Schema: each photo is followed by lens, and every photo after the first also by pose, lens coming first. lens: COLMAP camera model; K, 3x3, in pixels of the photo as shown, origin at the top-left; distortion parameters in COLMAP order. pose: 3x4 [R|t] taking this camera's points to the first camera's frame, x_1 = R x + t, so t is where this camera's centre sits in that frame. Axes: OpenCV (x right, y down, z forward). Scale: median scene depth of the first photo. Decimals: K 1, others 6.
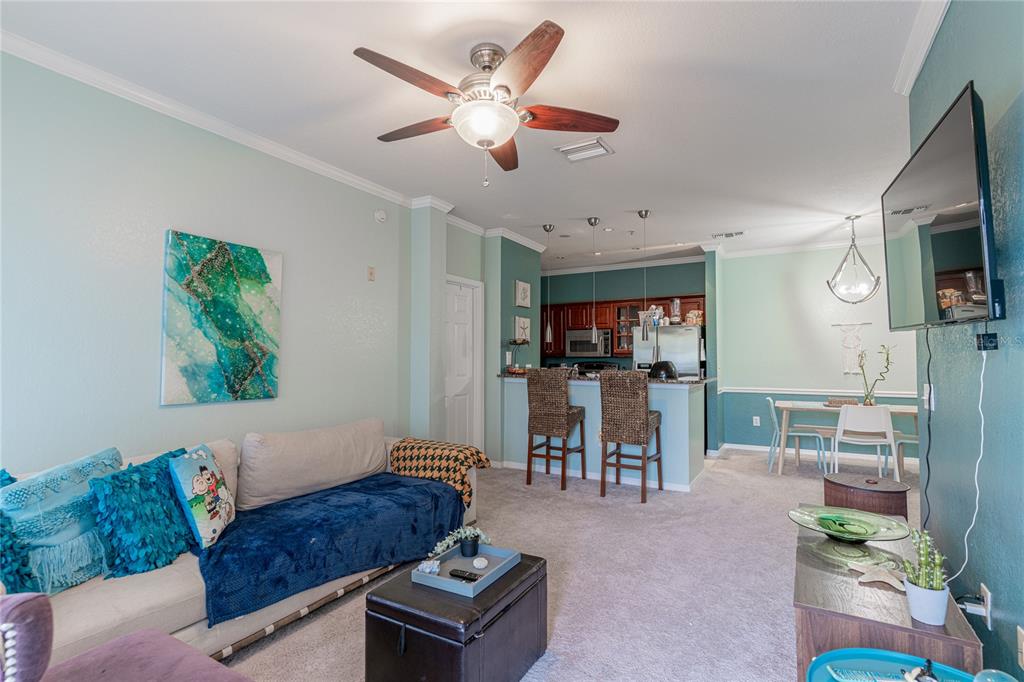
lens RADIAL K [[482.4, 0, 508.9], [0, 482.4, 341.1], [0, 0, 1]] dist [0.001748, -0.001229]
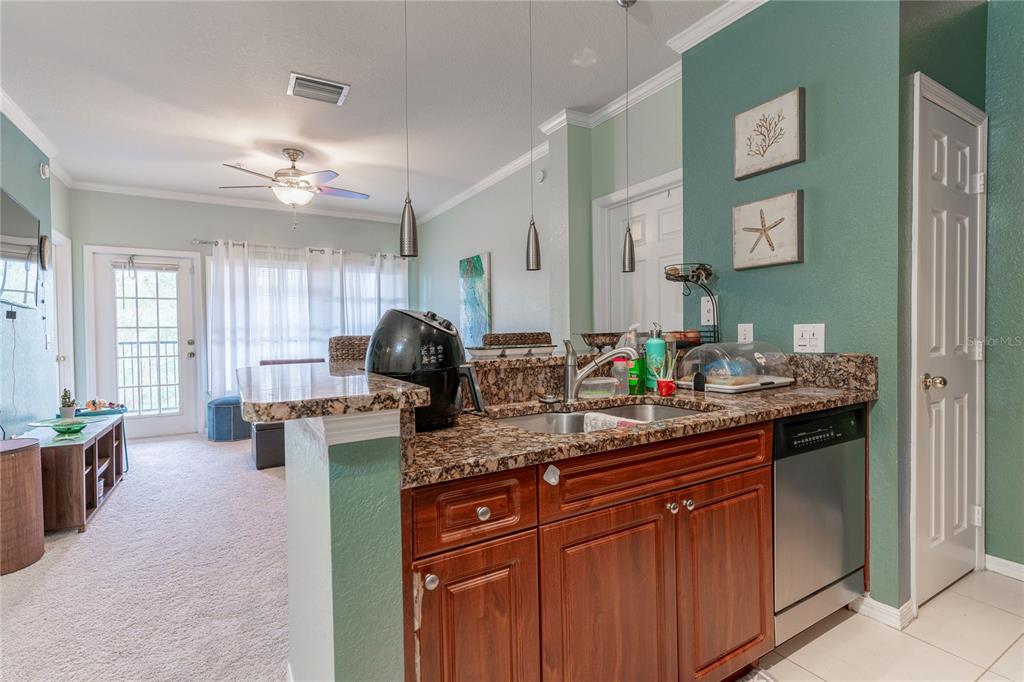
lens RADIAL K [[482.4, 0, 508.9], [0, 482.4, 341.1], [0, 0, 1]] dist [0.001748, -0.001229]
pose [[-0.478953, 0.020756, -0.877595, 0.559247], [0.040307, 0.999186, 0.001634, 0.064059], [0.876915, -0.034590, -0.479400, 1.223901]]
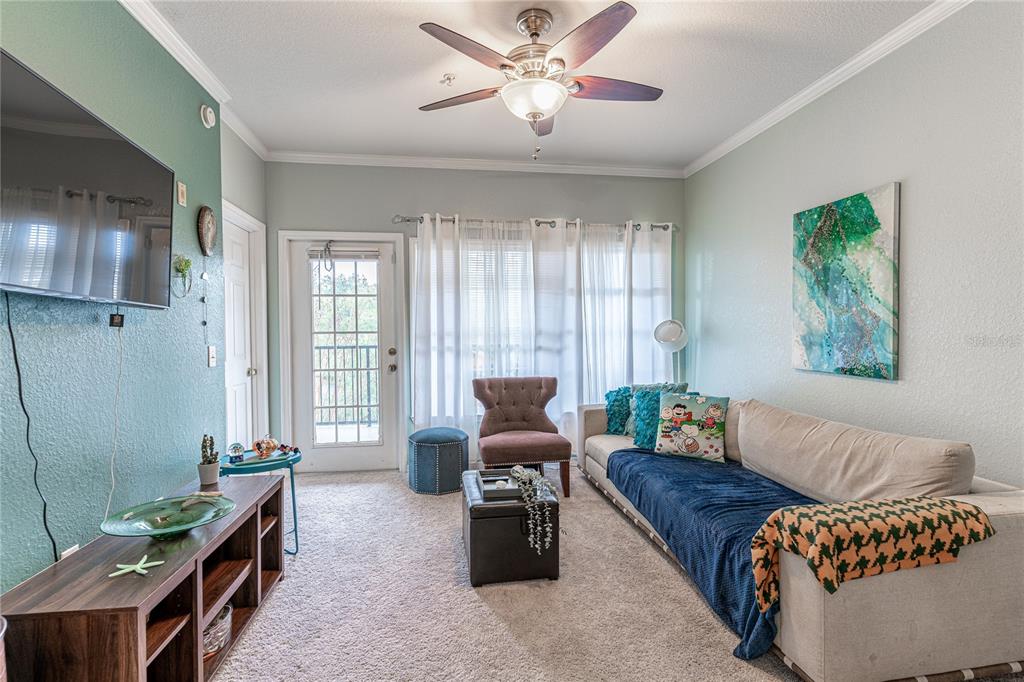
lens RADIAL K [[482.4, 0, 508.9], [0, 482.4, 341.1], [0, 0, 1]] dist [0.001748, -0.001229]
pose [[-0.775878, 0.018417, -0.630614, 0.304175], [0.029011, 0.999558, -0.006503, 0.030829], [0.630215, -0.023340, -0.776070, 0.828668]]
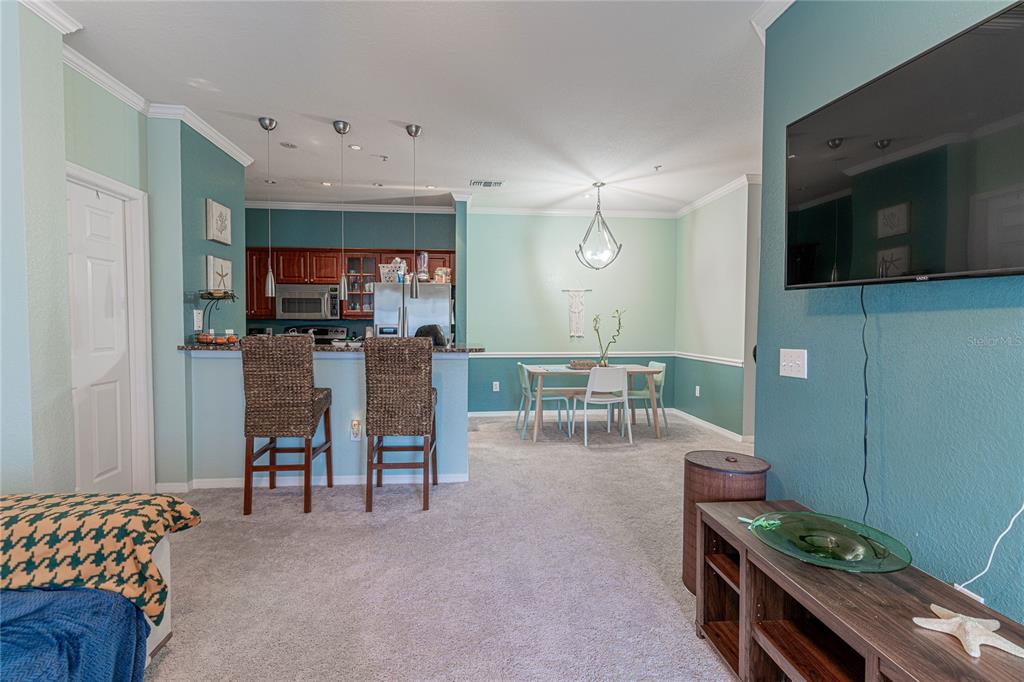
lens RADIAL K [[482.4, 0, 508.9], [0, 482.4, 341.1], [0, 0, 1]] dist [0.001748, -0.001229]
pose [[0.807149, -0.019530, 0.590024, -0.053497], [-0.024454, 0.997489, 0.066471, 0.012239], [-0.589841, -0.068081, 0.804645, 0.279132]]
